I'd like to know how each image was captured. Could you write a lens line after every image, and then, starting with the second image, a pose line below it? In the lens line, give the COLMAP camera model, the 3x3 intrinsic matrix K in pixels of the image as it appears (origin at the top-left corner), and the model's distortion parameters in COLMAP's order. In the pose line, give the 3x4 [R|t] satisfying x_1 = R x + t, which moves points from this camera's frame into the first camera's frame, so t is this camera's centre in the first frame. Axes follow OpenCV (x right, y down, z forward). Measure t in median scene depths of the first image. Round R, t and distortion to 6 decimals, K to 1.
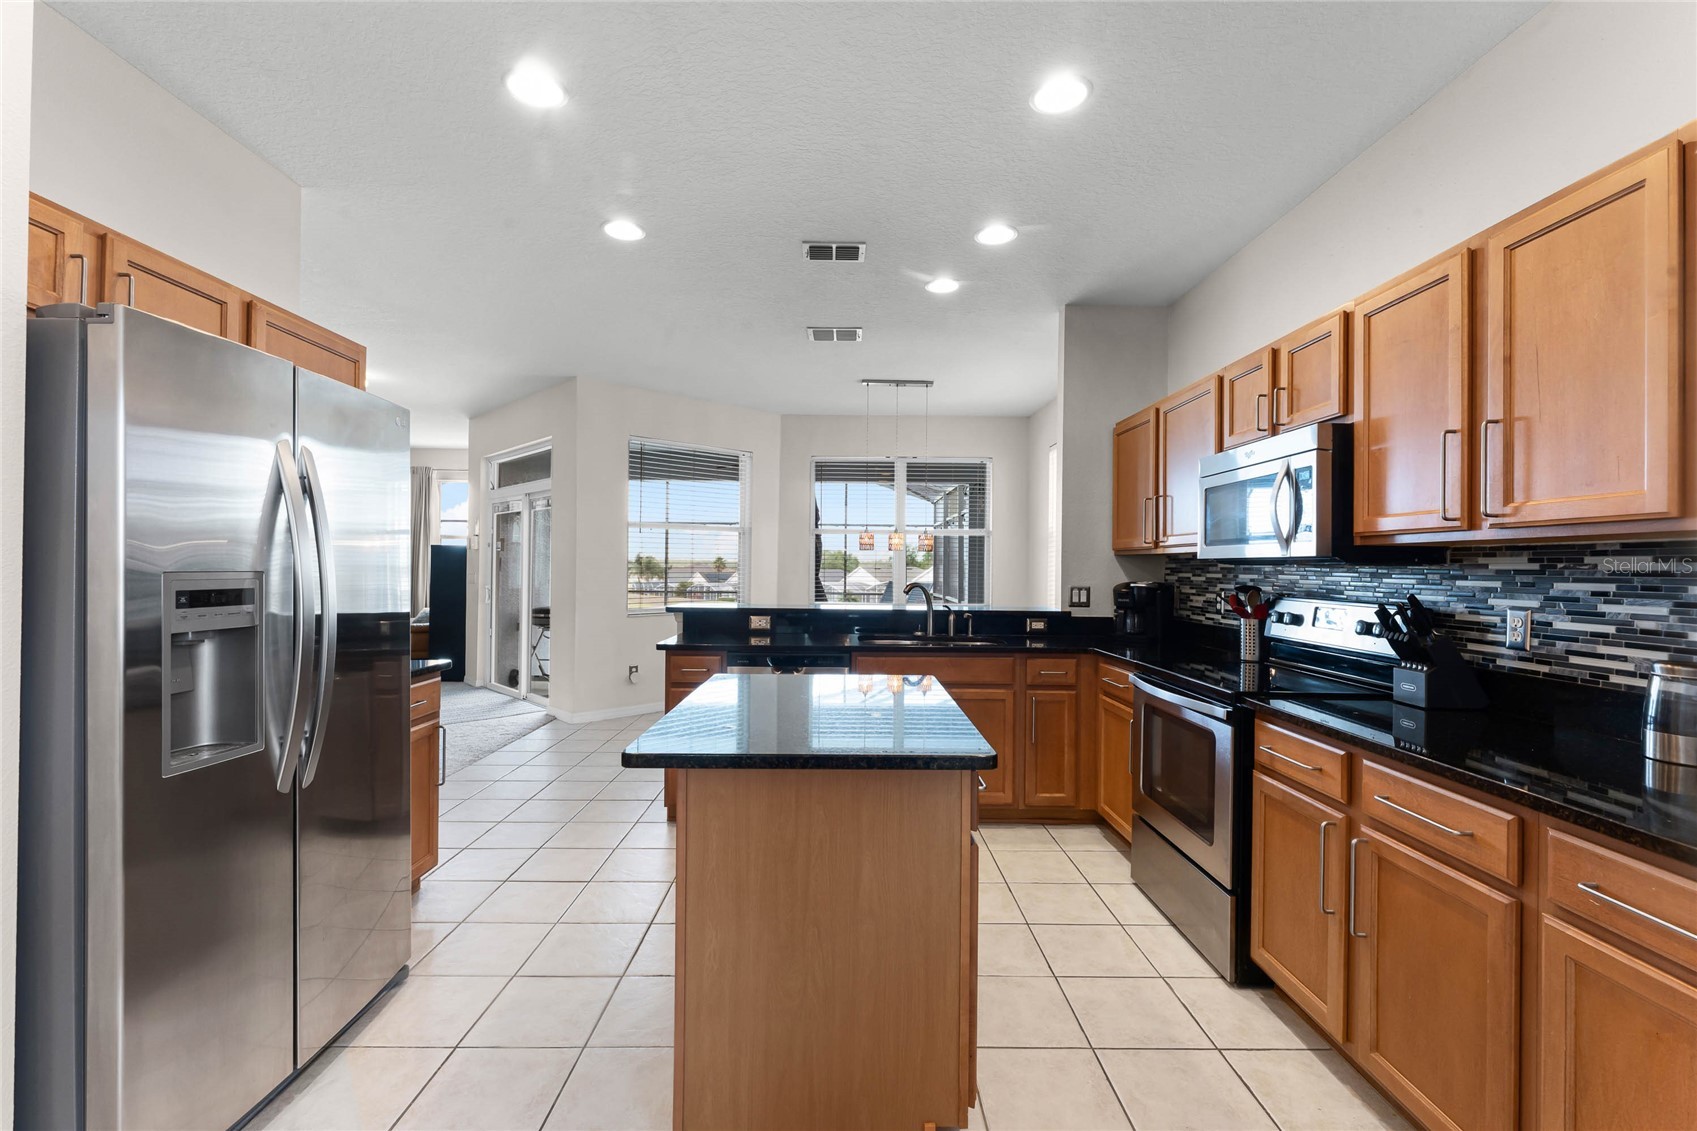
lens RADIAL K [[726.0, 0, 852.4], [0, 726.0, 562.2], [0, 0, 1]] dist [-0.009463, 0.000135]
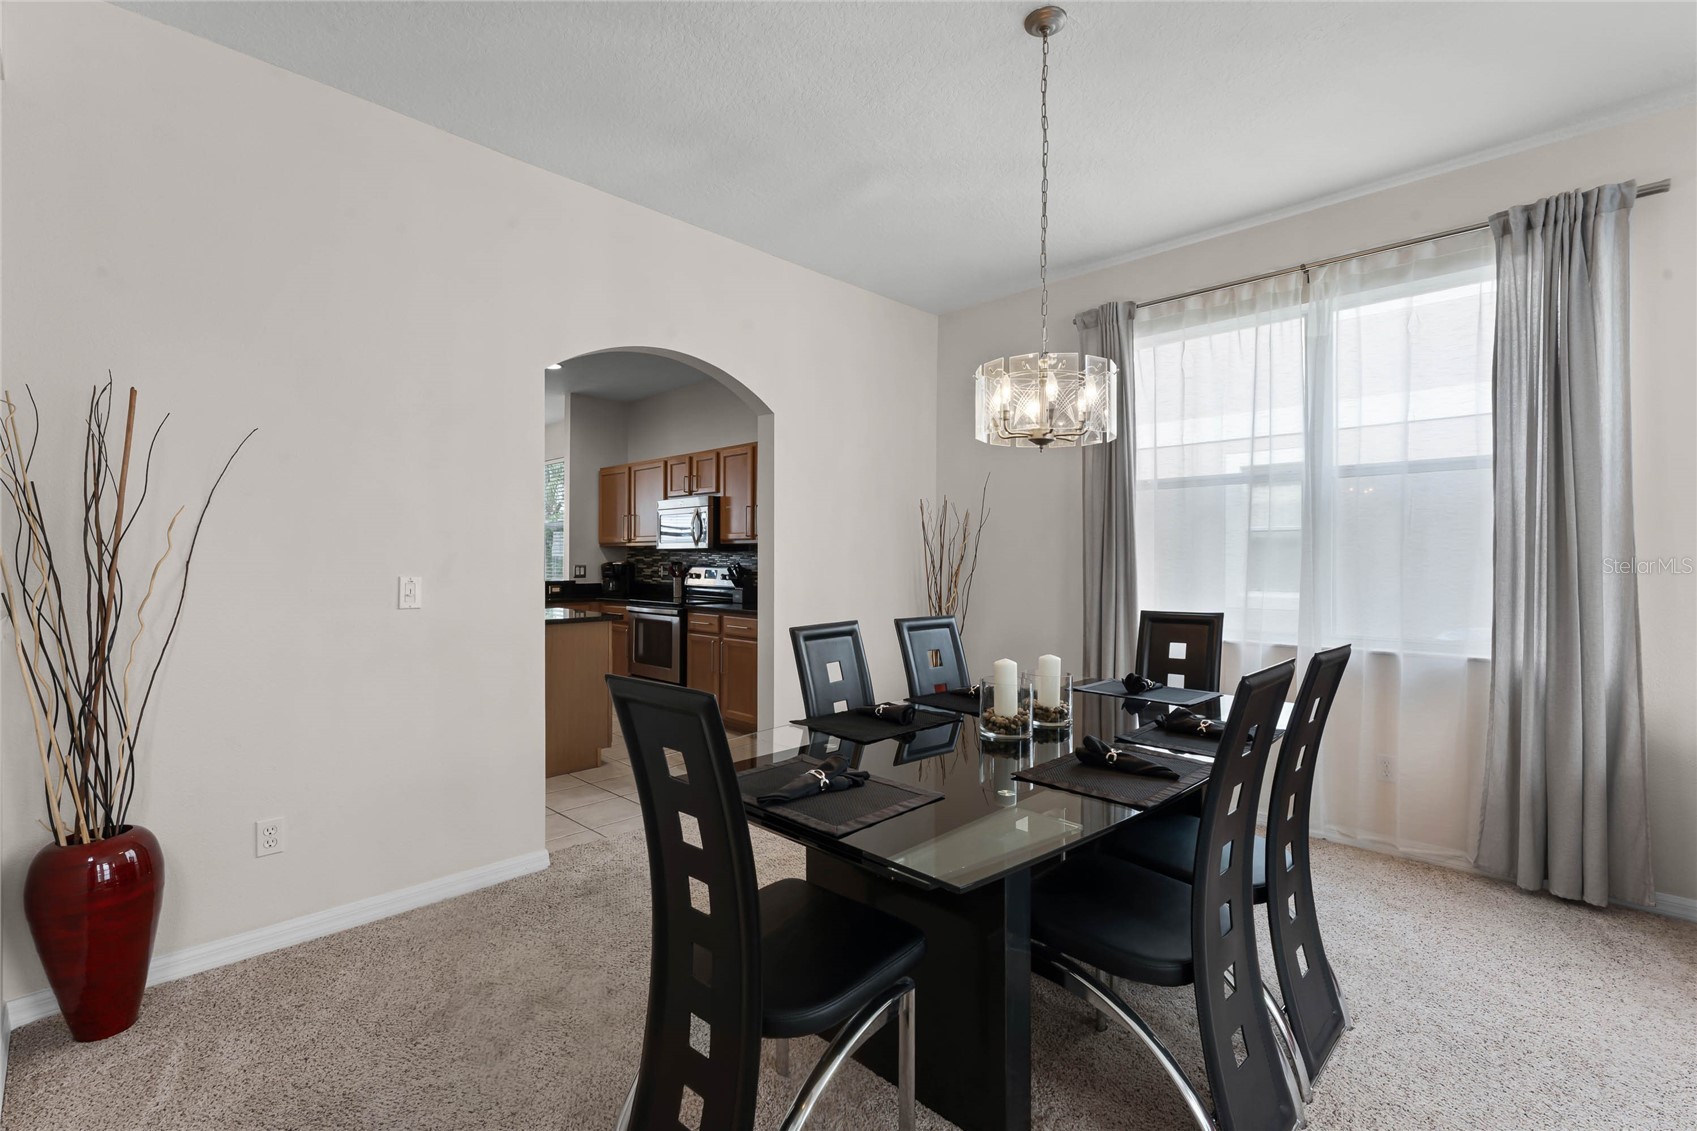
lens RADIAL K [[750.9, 0, 847.0], [0, 750.9, 558.5], [0, 0, 1]] dist [0.003568, -0.000108]
pose [[0.708062, -0.009097, 0.706091, -0.763698], [0.001720, 0.999936, 0.011158, -0.000261], [-0.706148, -0.006687, 0.708033, -1.058619]]
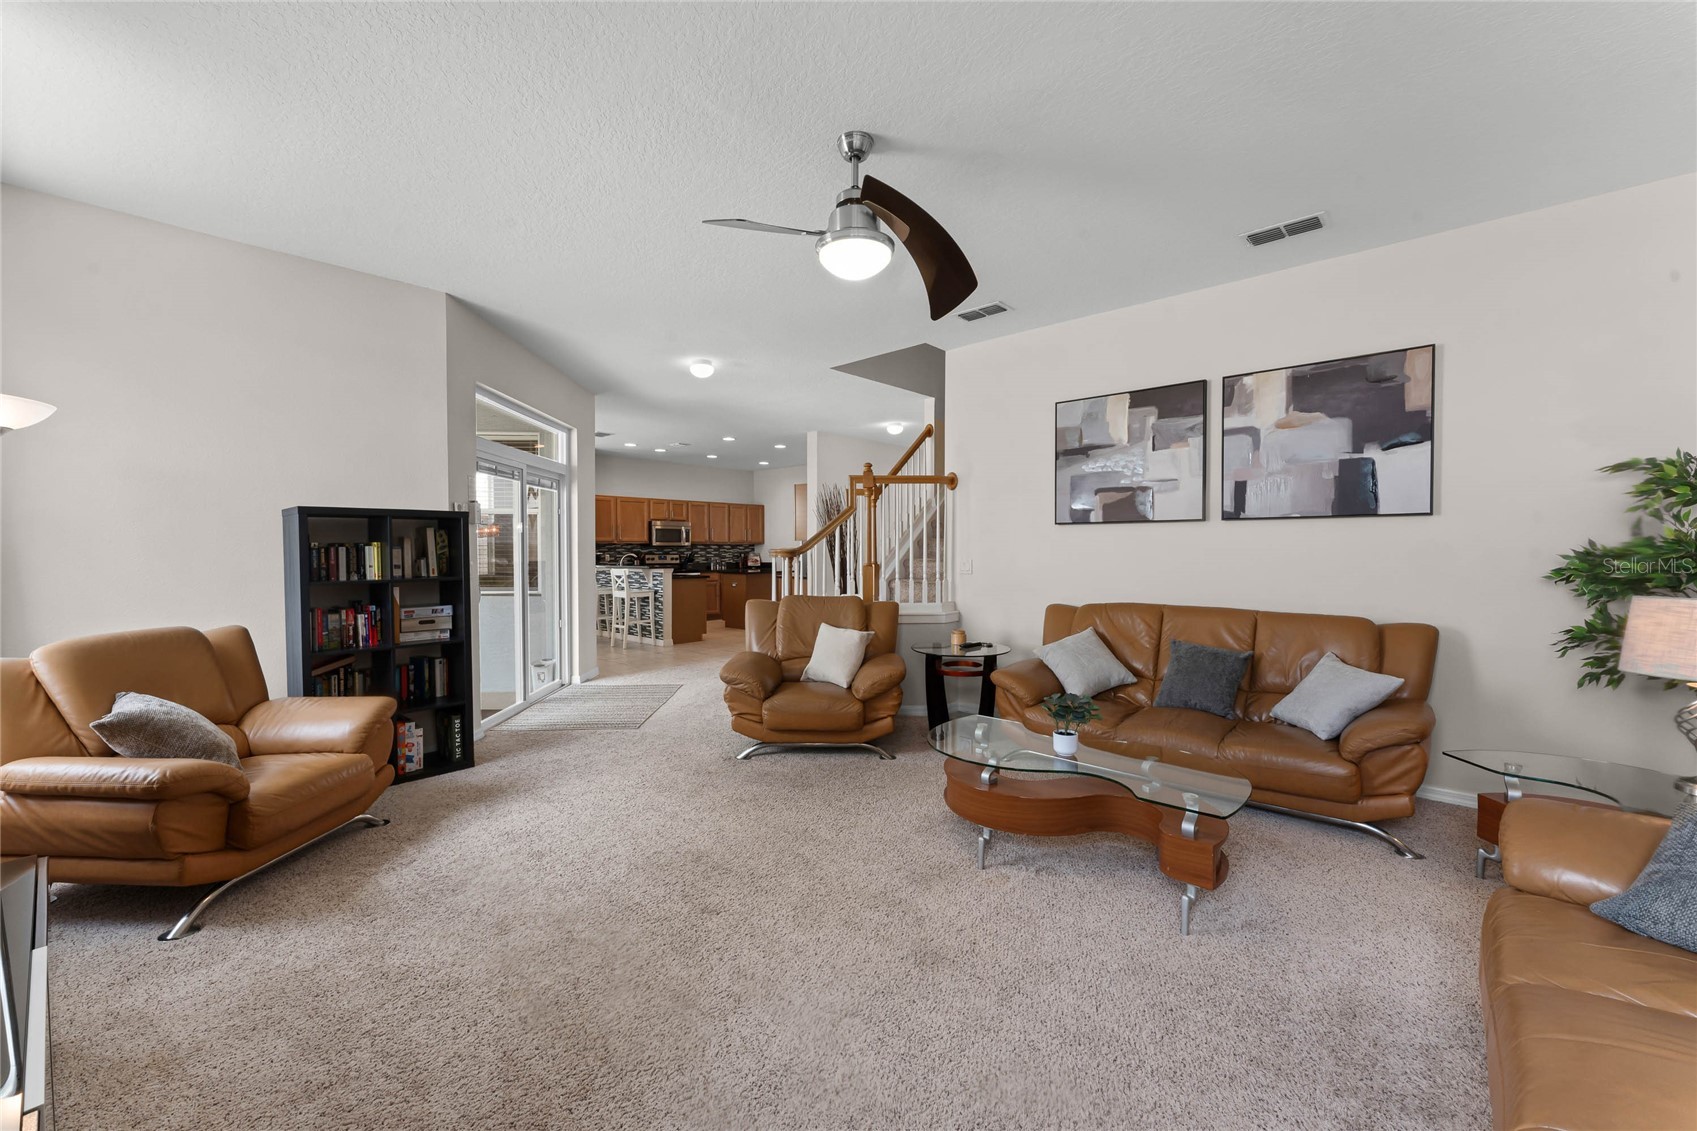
lens RADIAL K [[673.9, 0, 848.5], [0, 673.9, 565.5], [0, 0, 1]] dist [0.000910, 0.000054]
pose [[-0.733927, -0.023110, 0.678835, -3.375265], [-0.008463, 0.999655, 0.024882, 0.006415], [-0.679176, 0.012517, -0.733869, 3.525525]]
